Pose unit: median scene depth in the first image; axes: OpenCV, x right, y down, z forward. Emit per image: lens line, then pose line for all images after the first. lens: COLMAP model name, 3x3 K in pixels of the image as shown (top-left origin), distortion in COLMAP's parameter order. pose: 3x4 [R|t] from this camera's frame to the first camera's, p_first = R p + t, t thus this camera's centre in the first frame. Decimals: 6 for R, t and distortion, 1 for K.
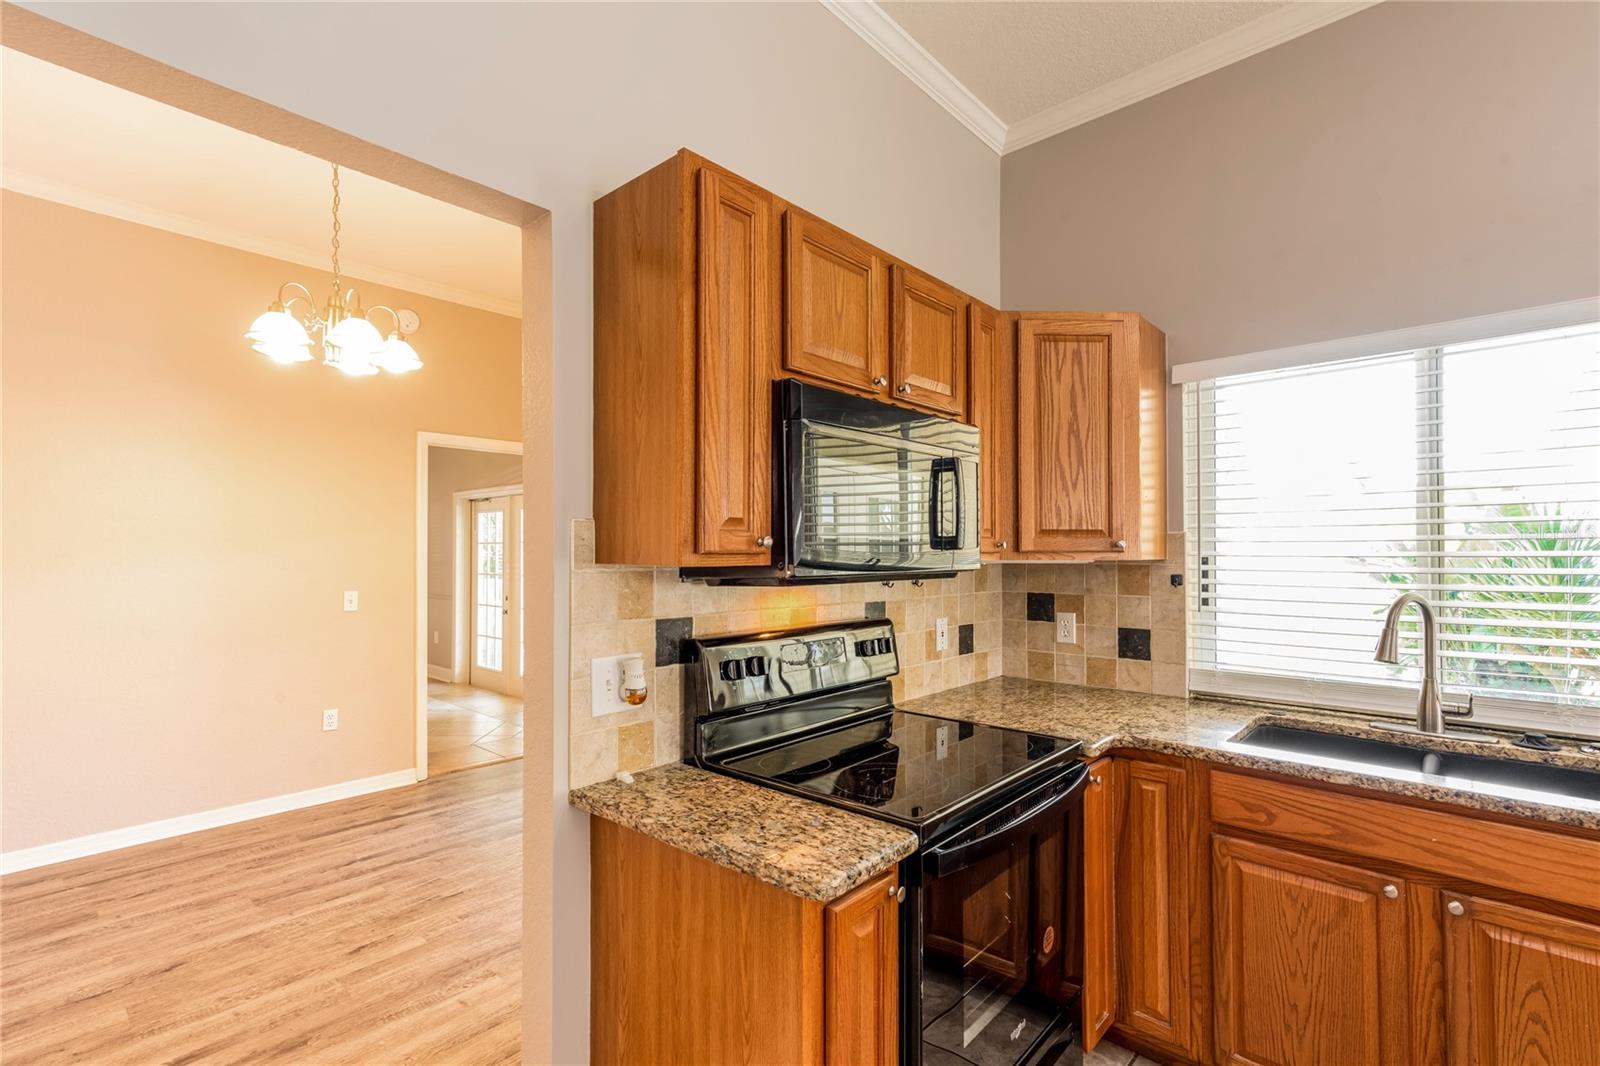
lens RADIAL K [[730.1, 0, 795.9], [0, 730.1, 546.1], [0, 0, 1]] dist [0.000421, 0.009035]
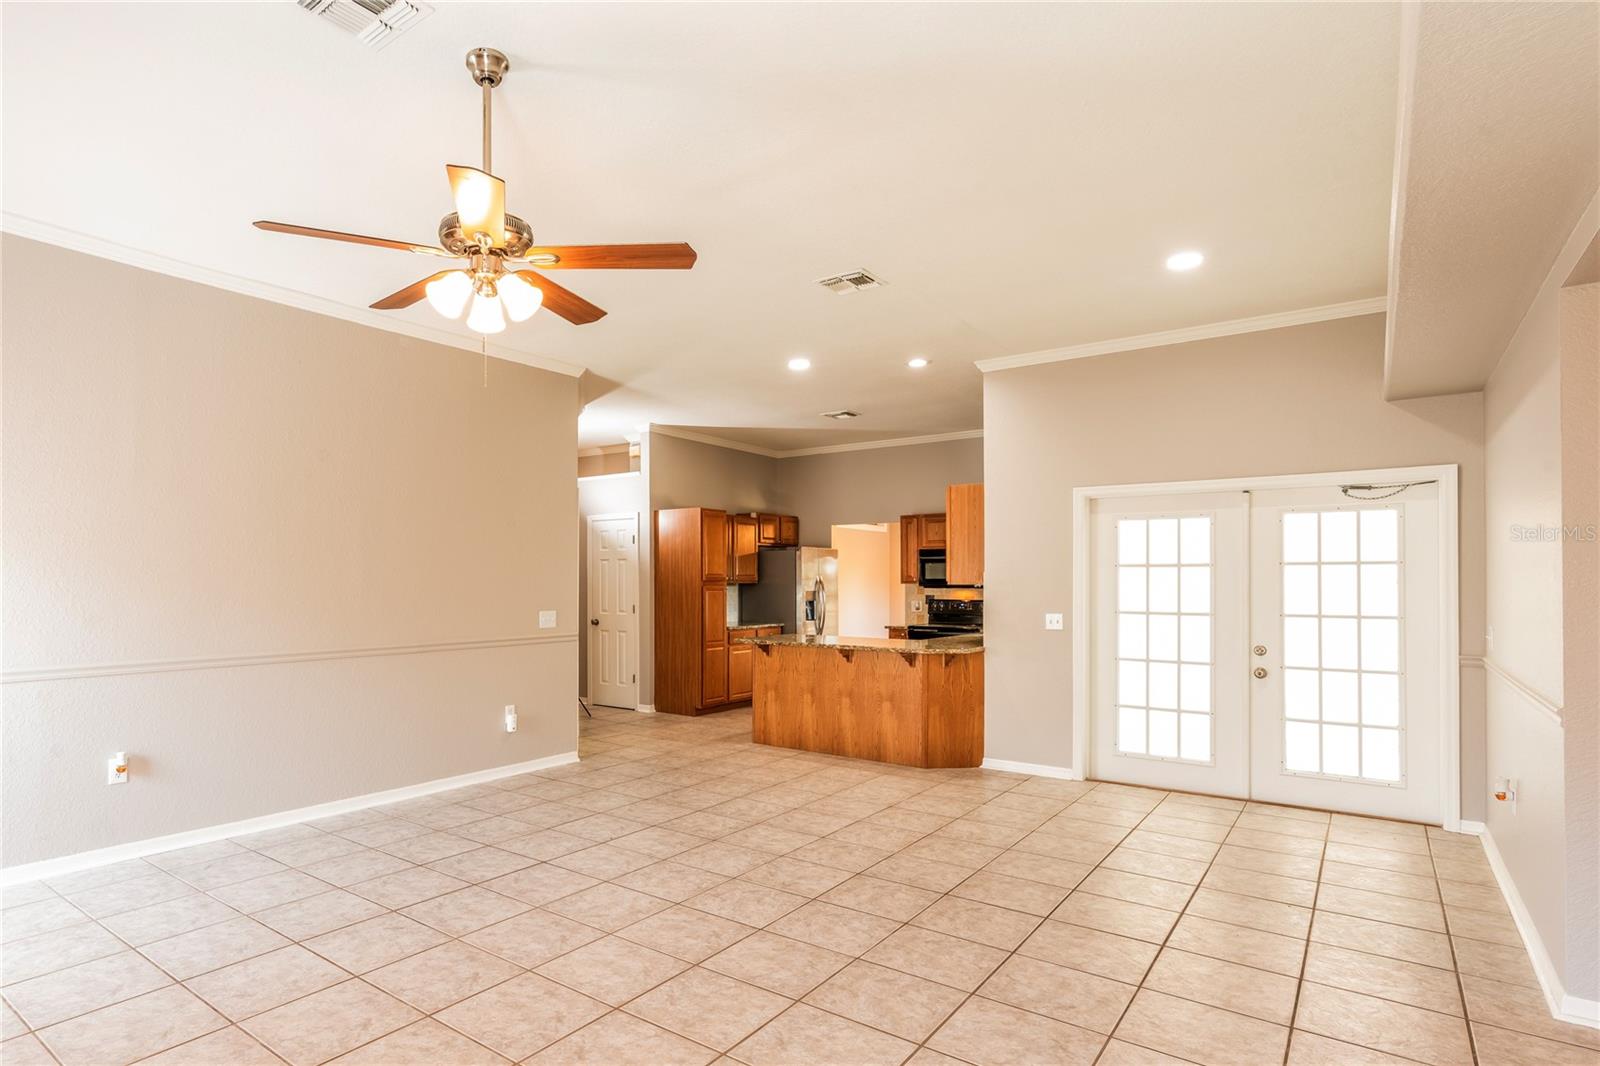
lens RADIAL K [[862.2, 0, 659.6], [0, 862.2, 573.7], [0, 0, 1]] dist [-0.002166, -0.000157]
pose [[0.050320, -0.009422, -0.998689, 4.819754], [0.006911, 0.999935, -0.009085, -0.003669], [0.998709, -0.006445, 0.050382, -0.957017]]
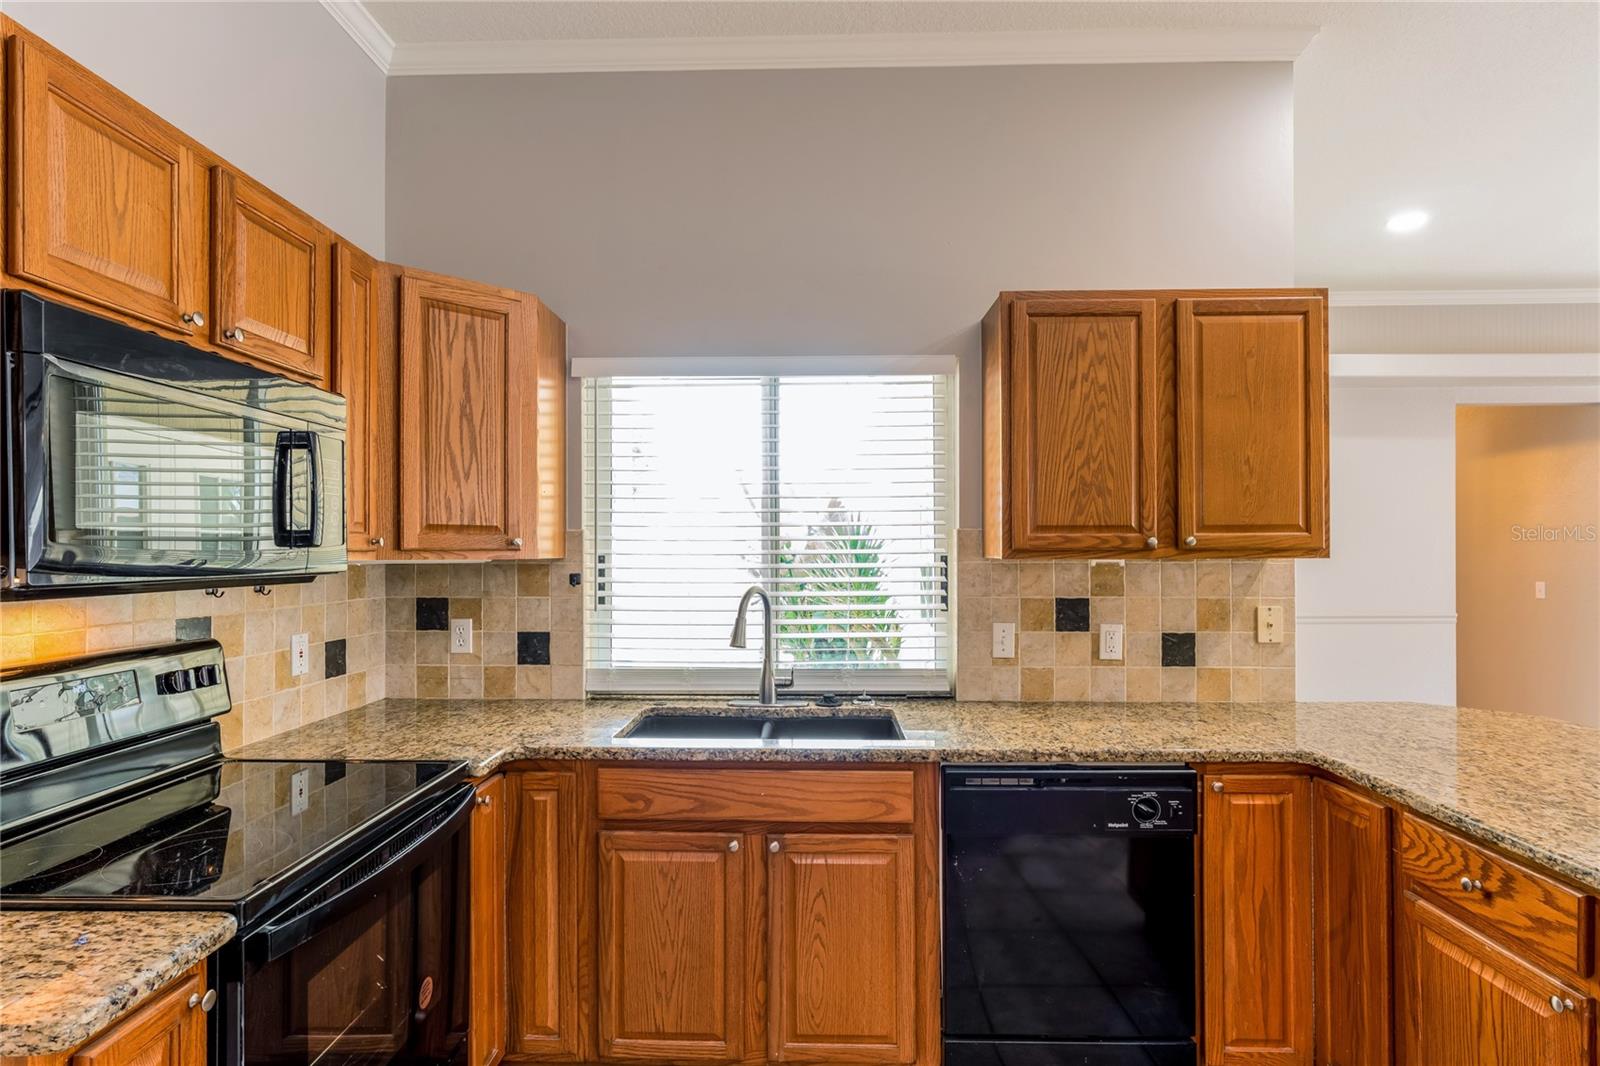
lens RADIAL K [[827.6, 0, 792.0], [0, 827.6, 548.7], [0, 0, 1]] dist [-0.013867, 0.006254]
pose [[0.757825, 0.001842, 0.652455, 0.028882], [-0.005654, 0.999977, 0.003744, 0.000162], [-0.652434, -0.006526, 0.757818, -0.025631]]
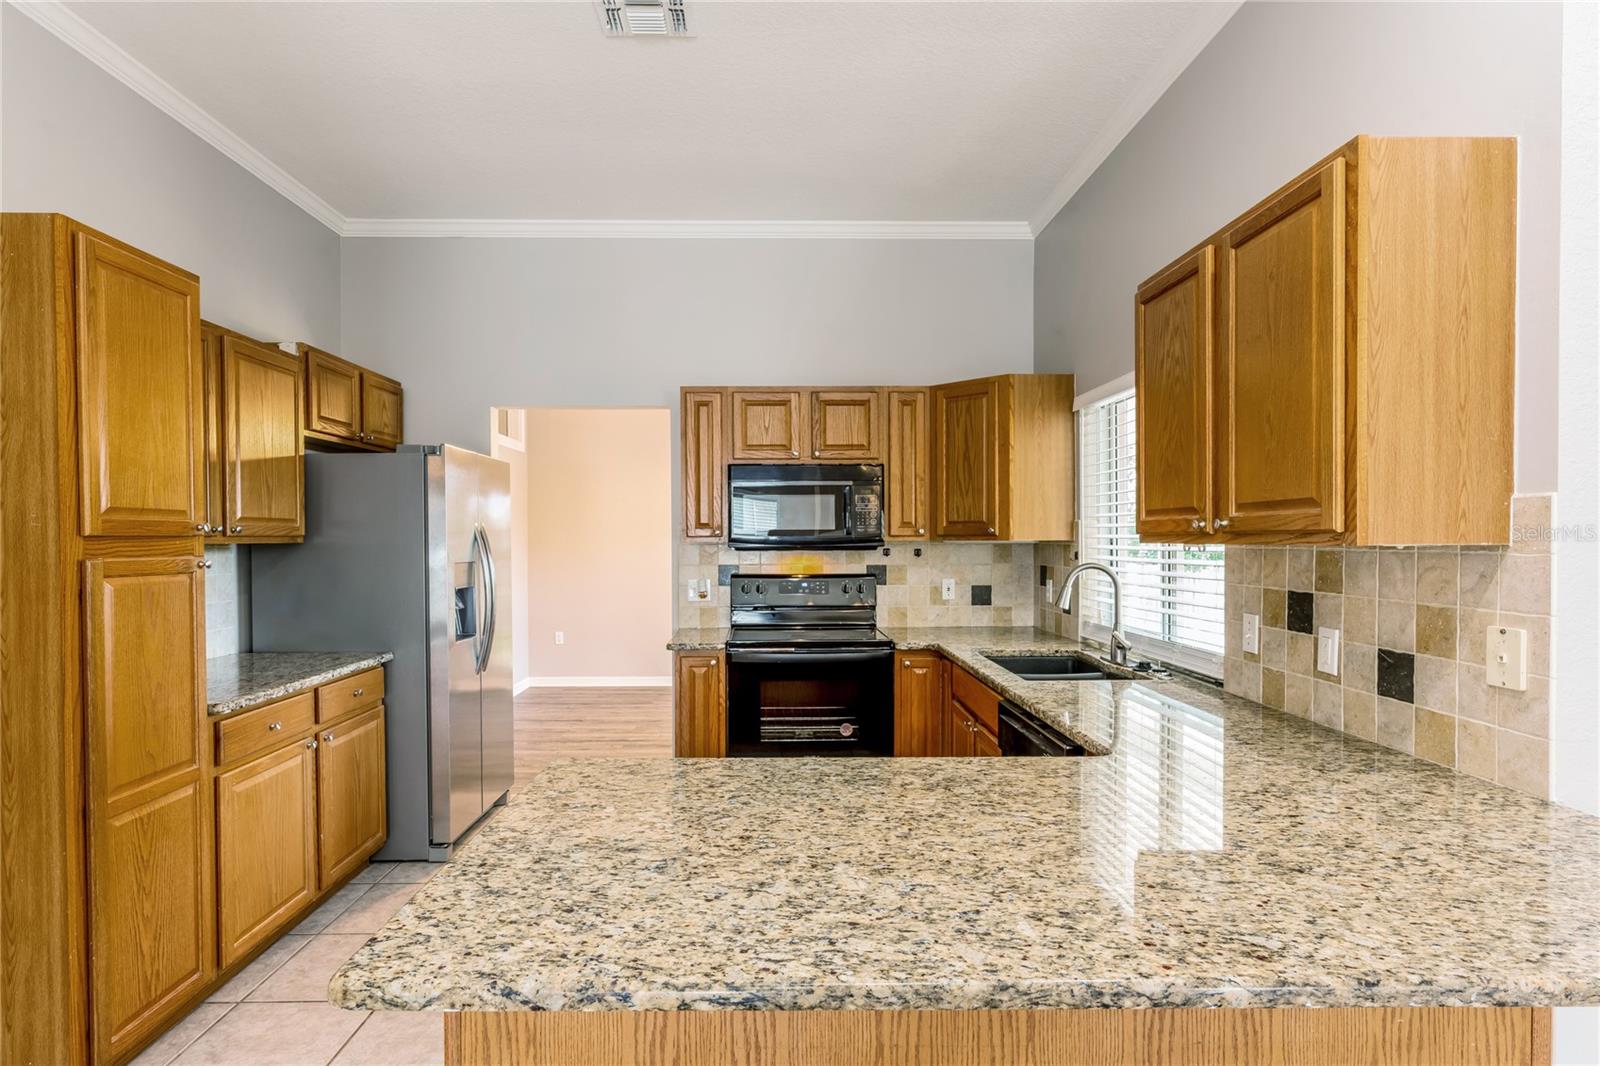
lens RADIAL K [[827.6, 0, 792.0], [0, 827.6, 548.7], [0, 0, 1]] dist [-0.013867, 0.006254]
pose [[0.692931, 0.008612, -0.720952, 1.611764], [0.008821, 0.999753, 0.020421, -0.003341], [0.720950, -0.020510, 0.692684, -0.571182]]
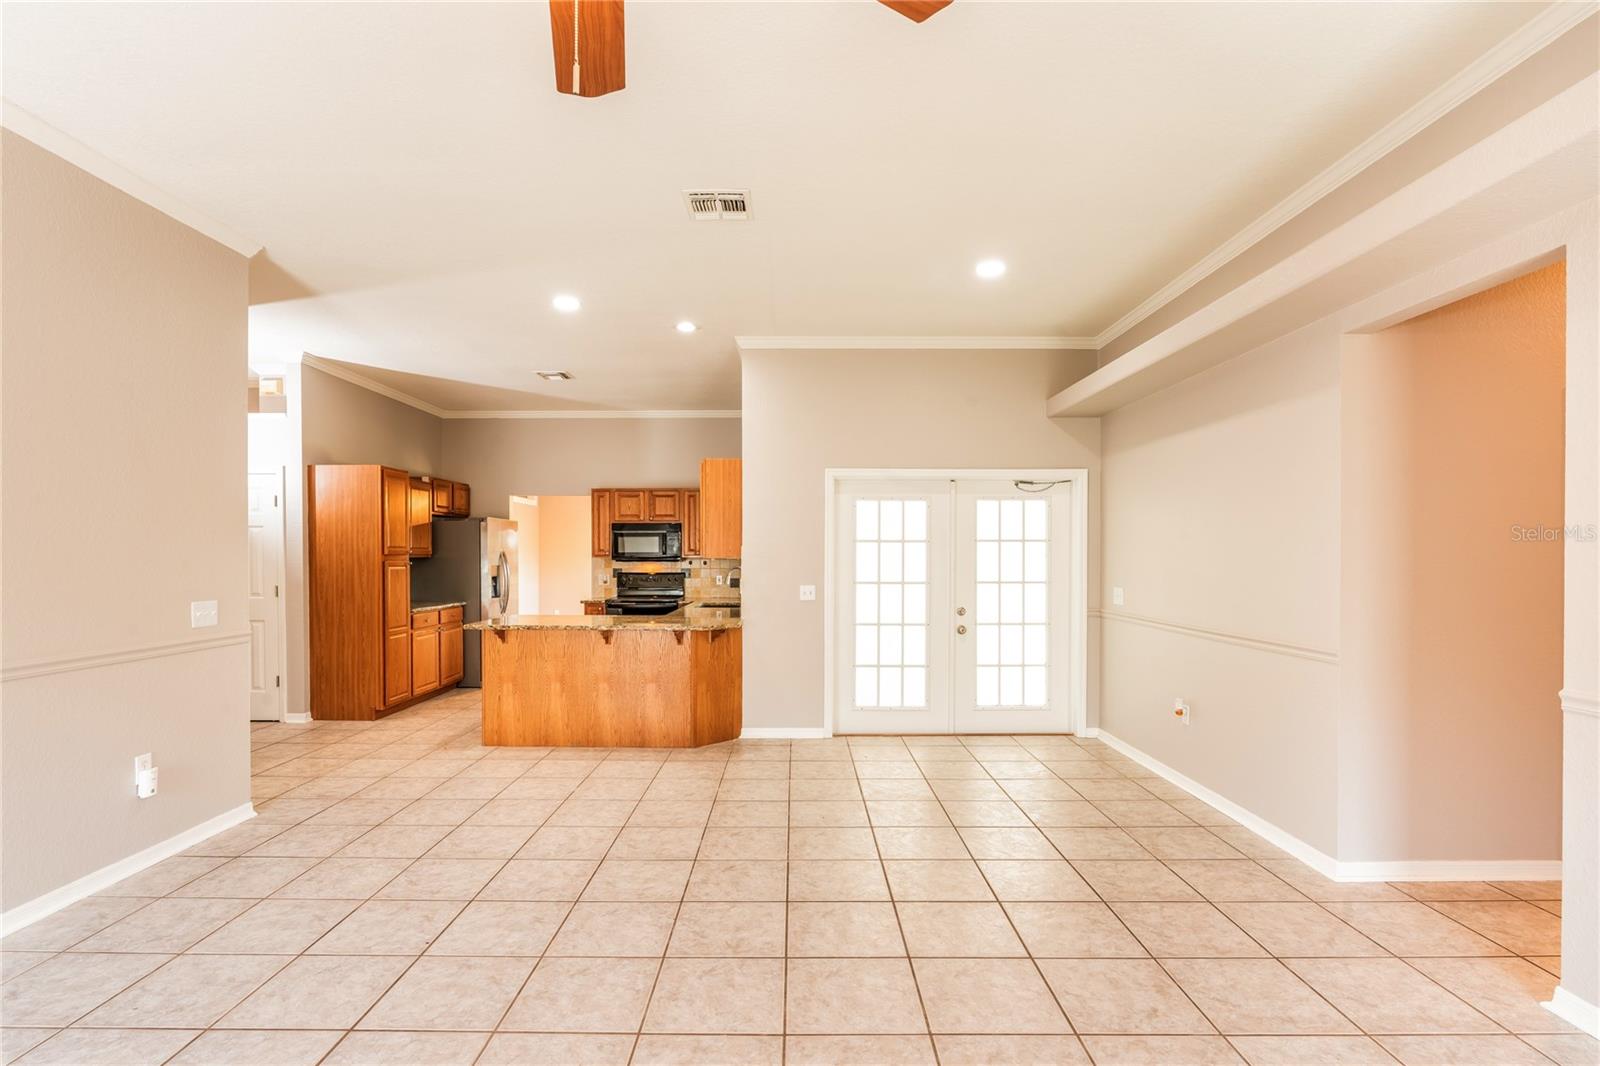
lens RADIAL K [[763.3, 0, 794.5], [0, 763.3, 562.1], [0, 0, 1]] dist [-0.024699, 0.011742]
pose [[0.672741, 0.006478, -0.739850, 3.918802], [0.006291, 0.999875, 0.014475, -0.009996], [0.739852, -0.014392, 0.672616, -1.394904]]
